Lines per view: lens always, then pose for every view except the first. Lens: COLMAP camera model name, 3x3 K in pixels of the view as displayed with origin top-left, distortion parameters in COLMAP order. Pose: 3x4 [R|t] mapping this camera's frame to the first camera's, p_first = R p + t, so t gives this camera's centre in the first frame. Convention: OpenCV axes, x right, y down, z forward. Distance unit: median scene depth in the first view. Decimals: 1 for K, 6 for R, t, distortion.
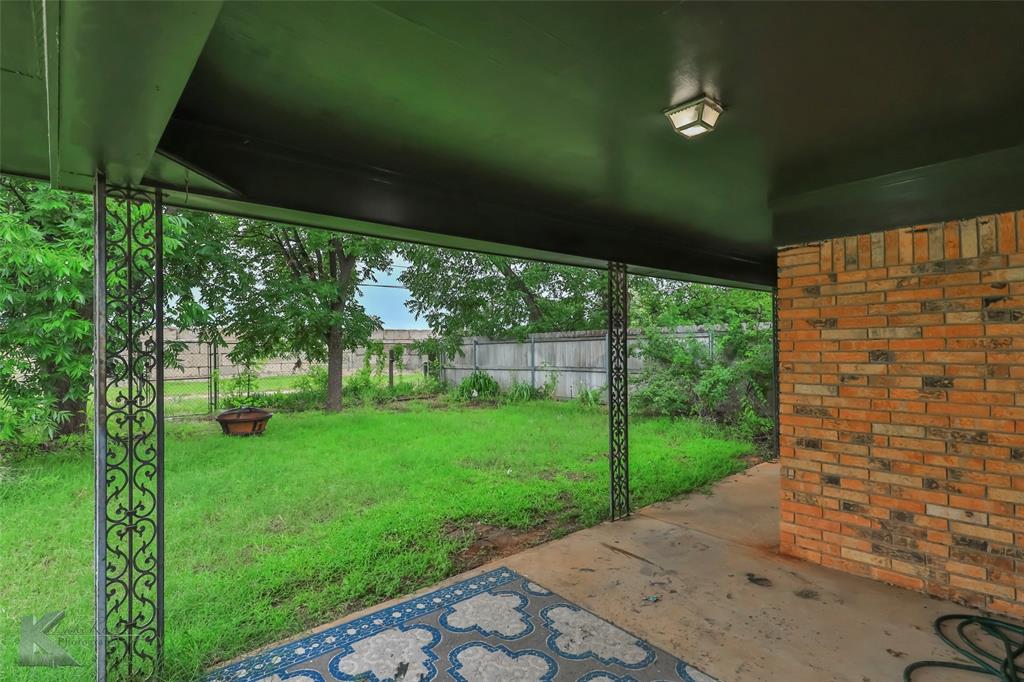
lens RADIAL K [[506.4, 0, 511.0], [0, 506.4, 340.6], [0, 0, 1]] dist [0.003462, 0.000383]
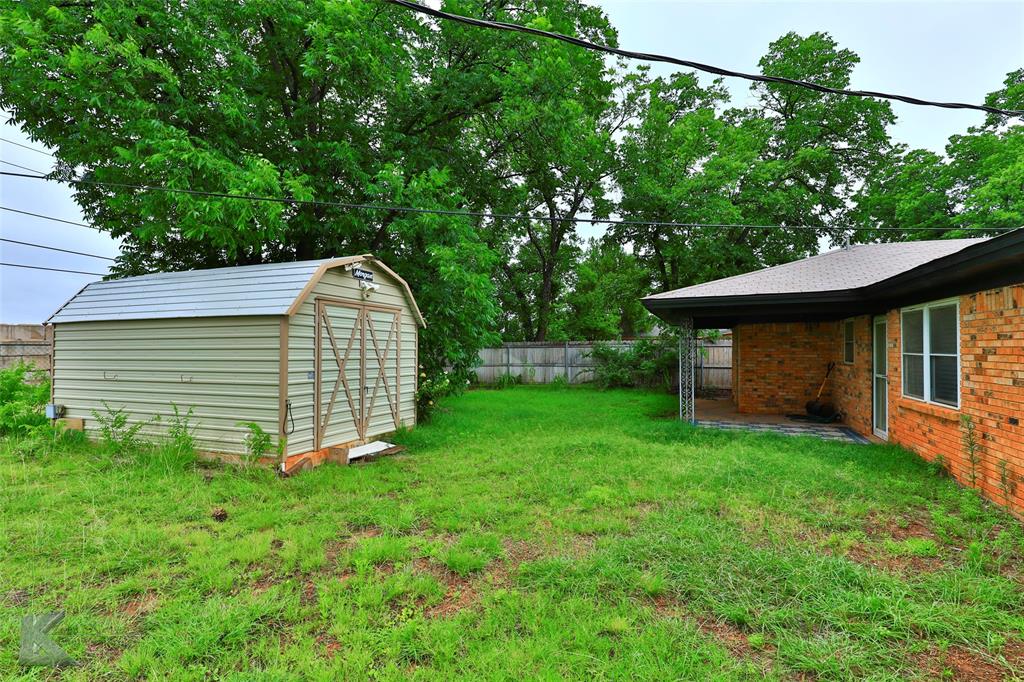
lens RADIAL K [[484.7, 0, 512.7], [0, 484.7, 344.6], [0, 0, 1]] dist [0.024759, -0.007094]
pose [[0.886569, 0.011658, 0.462450, -2.639050], [-0.012836, 0.999917, -0.000599, -0.026008], [-0.462418, -0.005405, 0.886645, -1.353763]]
